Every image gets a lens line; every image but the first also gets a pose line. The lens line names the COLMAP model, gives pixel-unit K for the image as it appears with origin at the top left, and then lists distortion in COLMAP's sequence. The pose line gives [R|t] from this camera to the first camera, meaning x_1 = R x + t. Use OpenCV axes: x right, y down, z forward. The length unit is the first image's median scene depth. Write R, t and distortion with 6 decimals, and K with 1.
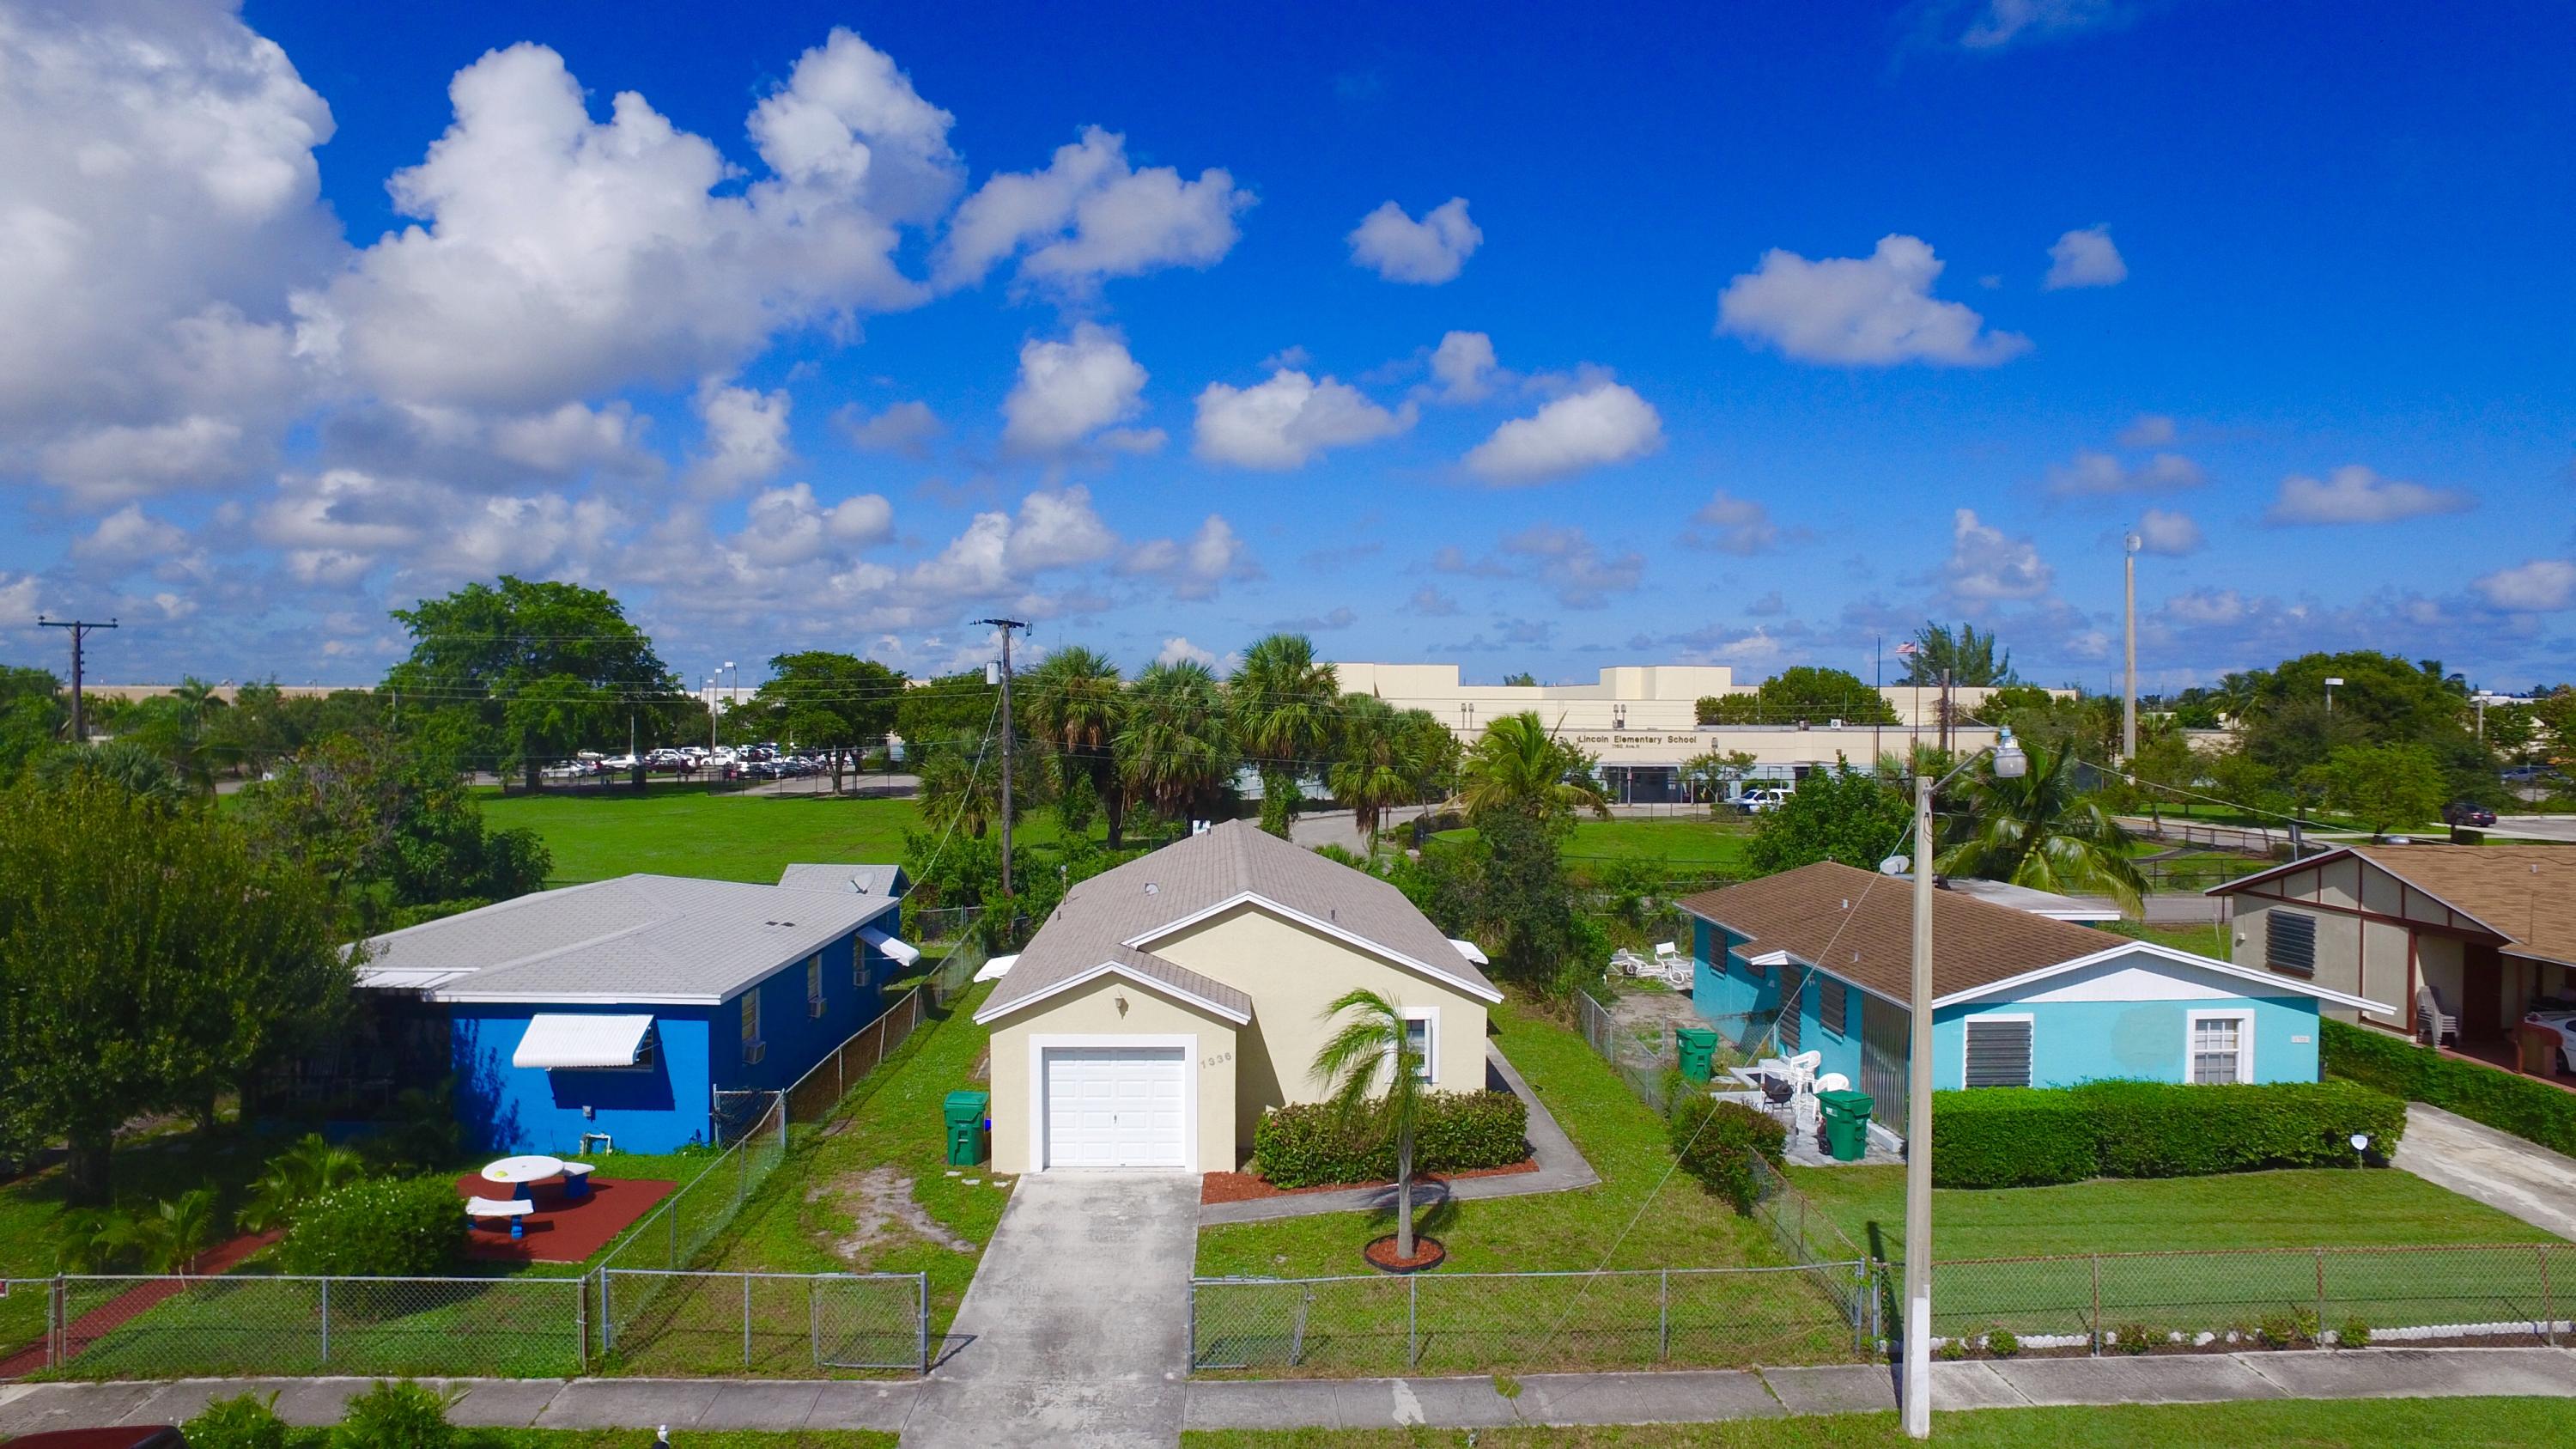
lens RADIAL K [[1498.9, 0, 1284.1], [0, 1498.9, 726.4], [0, 0, 1]] dist [-0.119834, 0.087540]
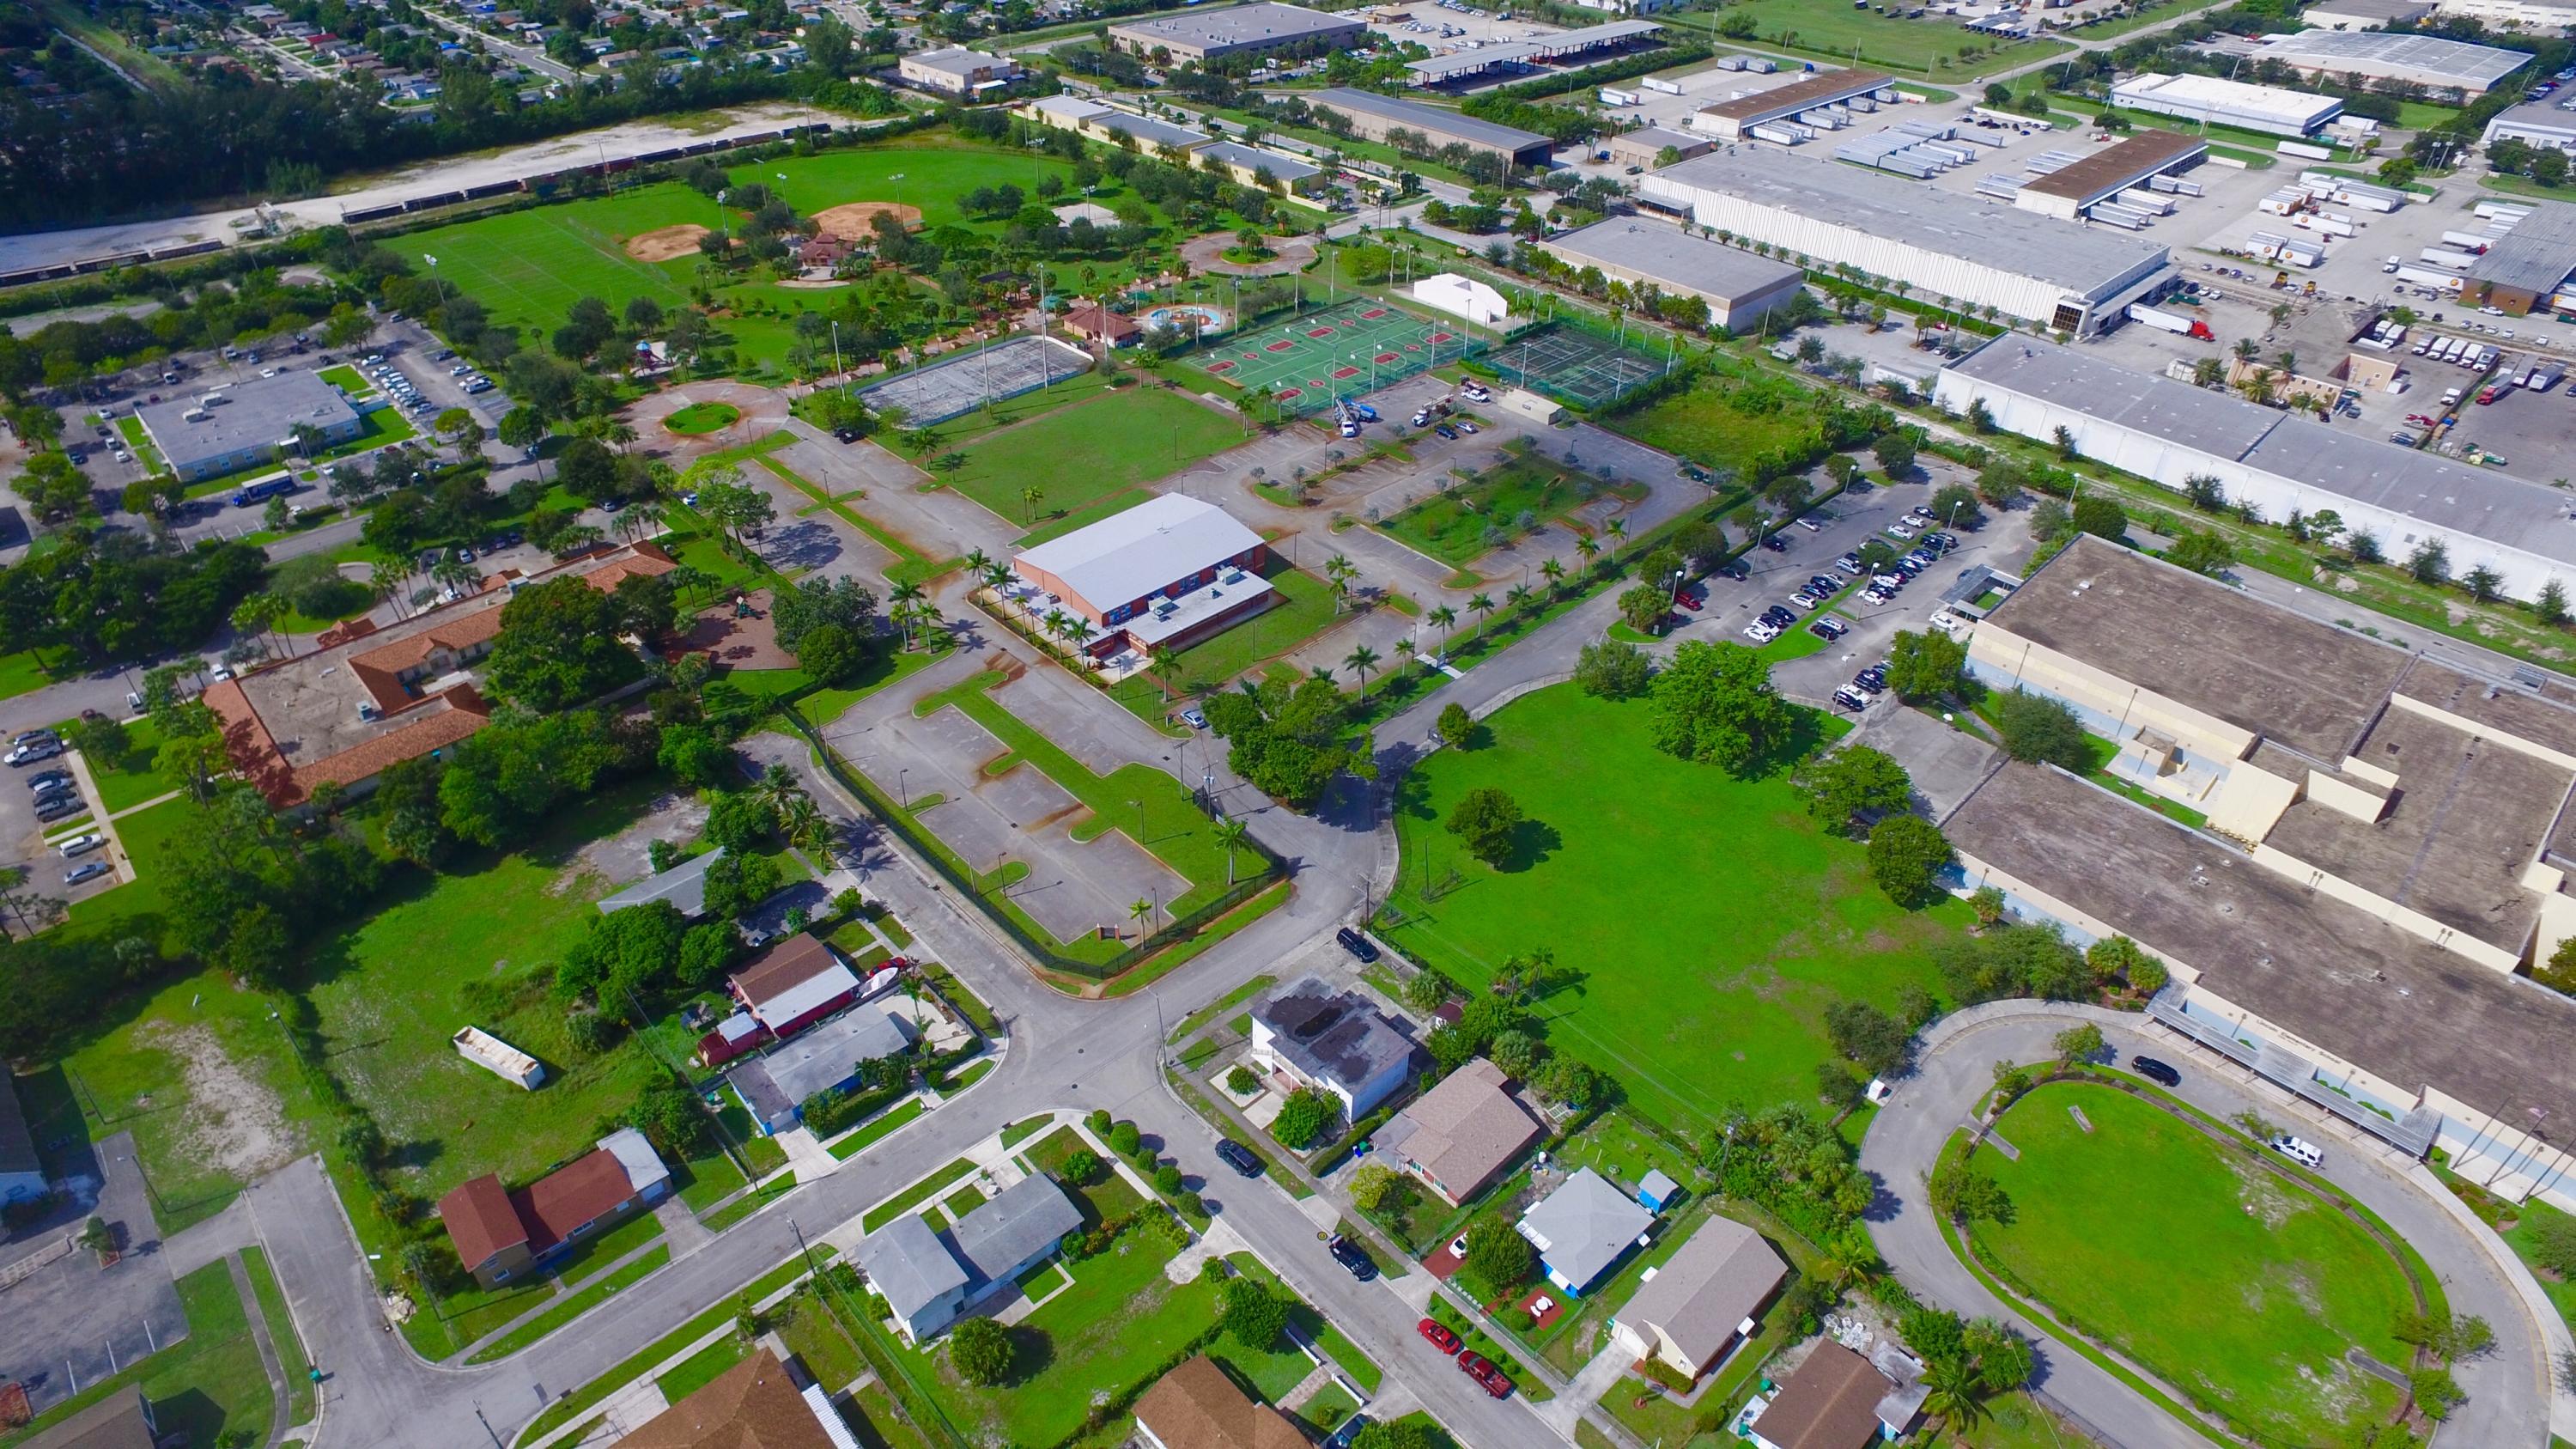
lens RADIAL K [[1498.9, 0, 1284.1], [0, 1498.9, 726.4], [0, 0, 1]] dist [-0.119834, 0.087540]
pose [[0.654626, 0.447486, -0.609280, 1.437593], [-0.023042, 0.817413, 0.575592, -5.060152], [0.755602, -0.362758, 0.545410, -2.315033]]
